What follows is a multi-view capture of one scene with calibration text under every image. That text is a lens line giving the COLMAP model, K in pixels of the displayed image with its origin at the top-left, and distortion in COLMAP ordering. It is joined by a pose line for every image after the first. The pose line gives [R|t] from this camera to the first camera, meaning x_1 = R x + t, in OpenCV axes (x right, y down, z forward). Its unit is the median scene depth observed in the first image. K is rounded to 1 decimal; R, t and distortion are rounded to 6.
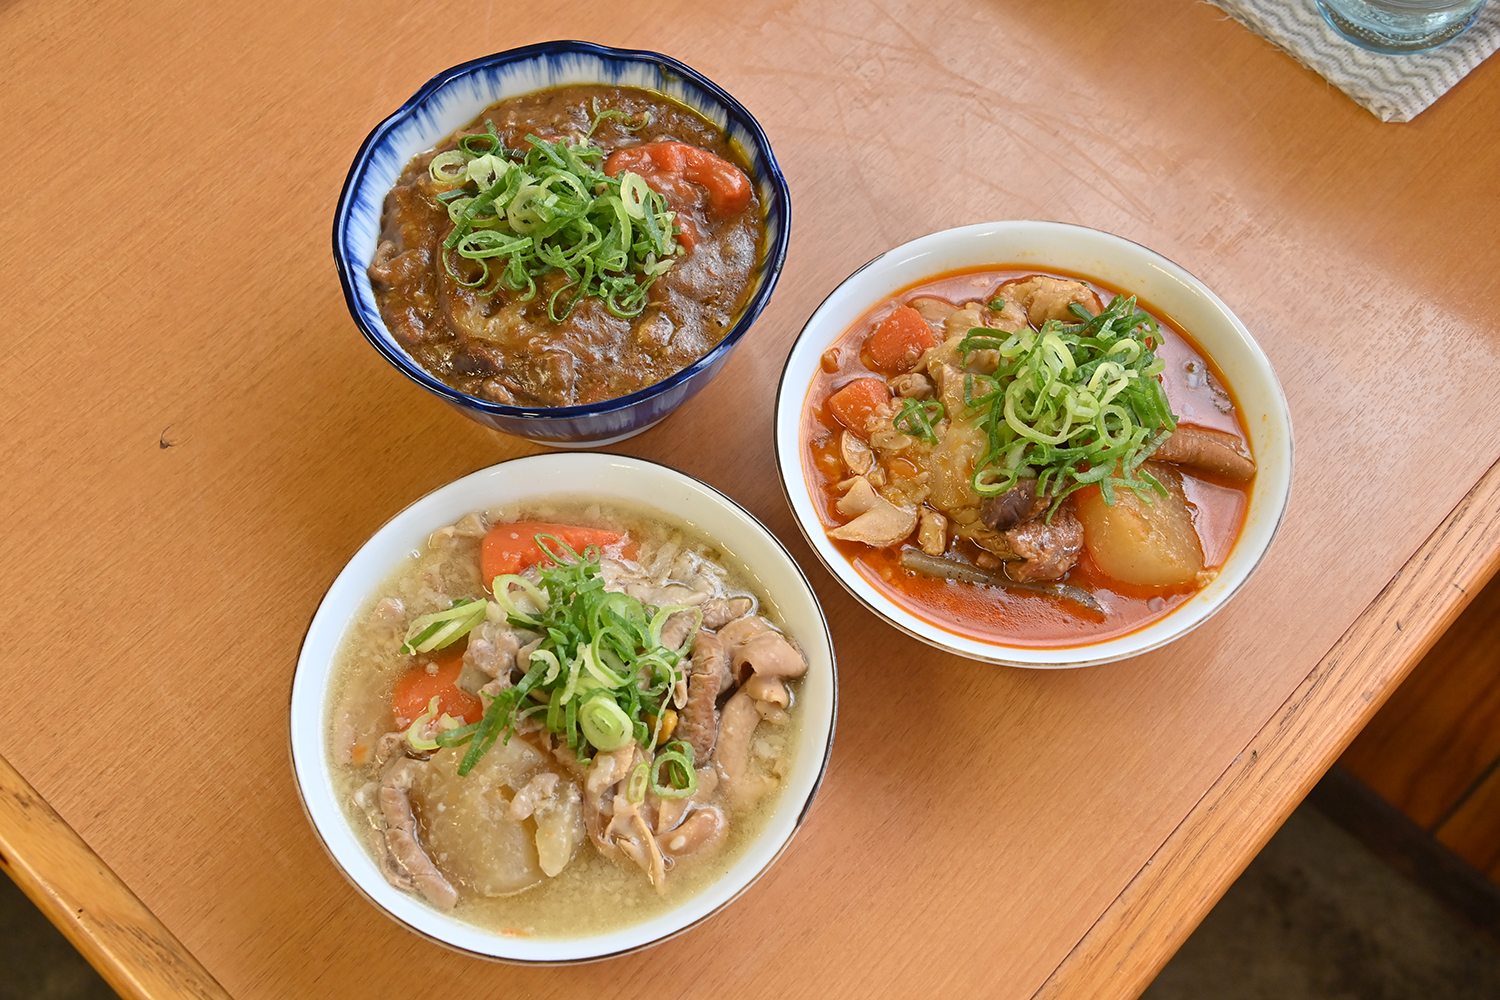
lens RADIAL K [[1974.0, 0, 754.1], [0, 1974.0, 497.4], [0, 0, 1]] dist [0.084219, 0.000000]
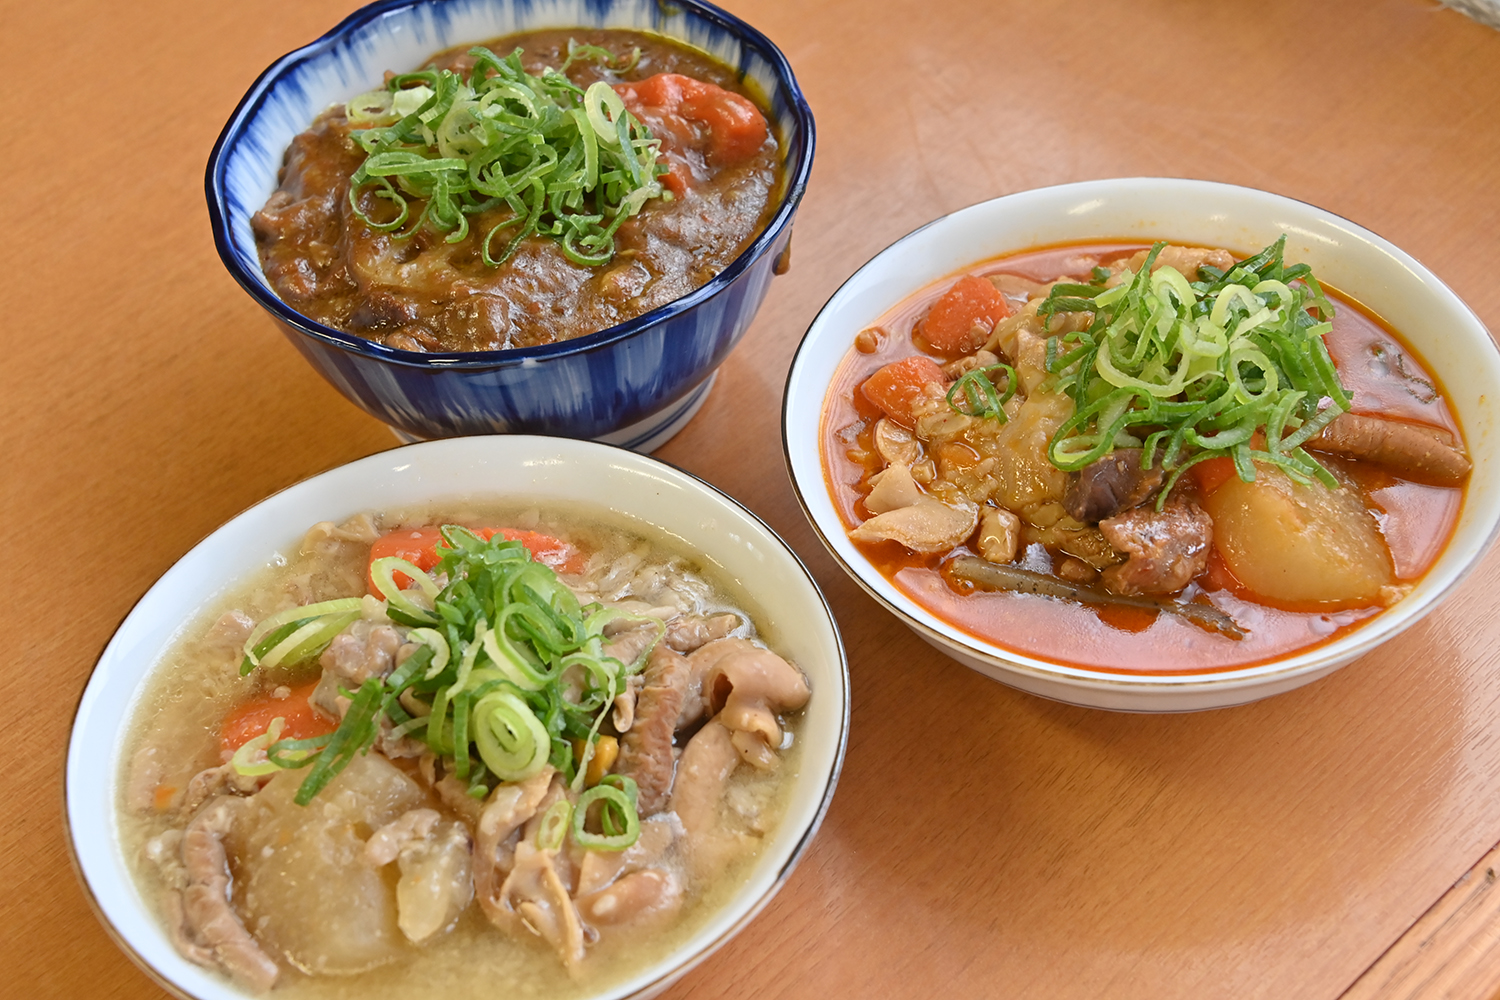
lens RADIAL K [[2627.4, 0, 747.8], [0, 2627.4, 499.8], [0, 0, 1]] dist [0.244106, 0.000000]
pose [[0.996367, 0.005415, -0.084994, 0.080706], [-0.028554, 0.961453, -0.273482, 0.265355], [0.080236, 0.274915, 0.958115, 0.083768]]
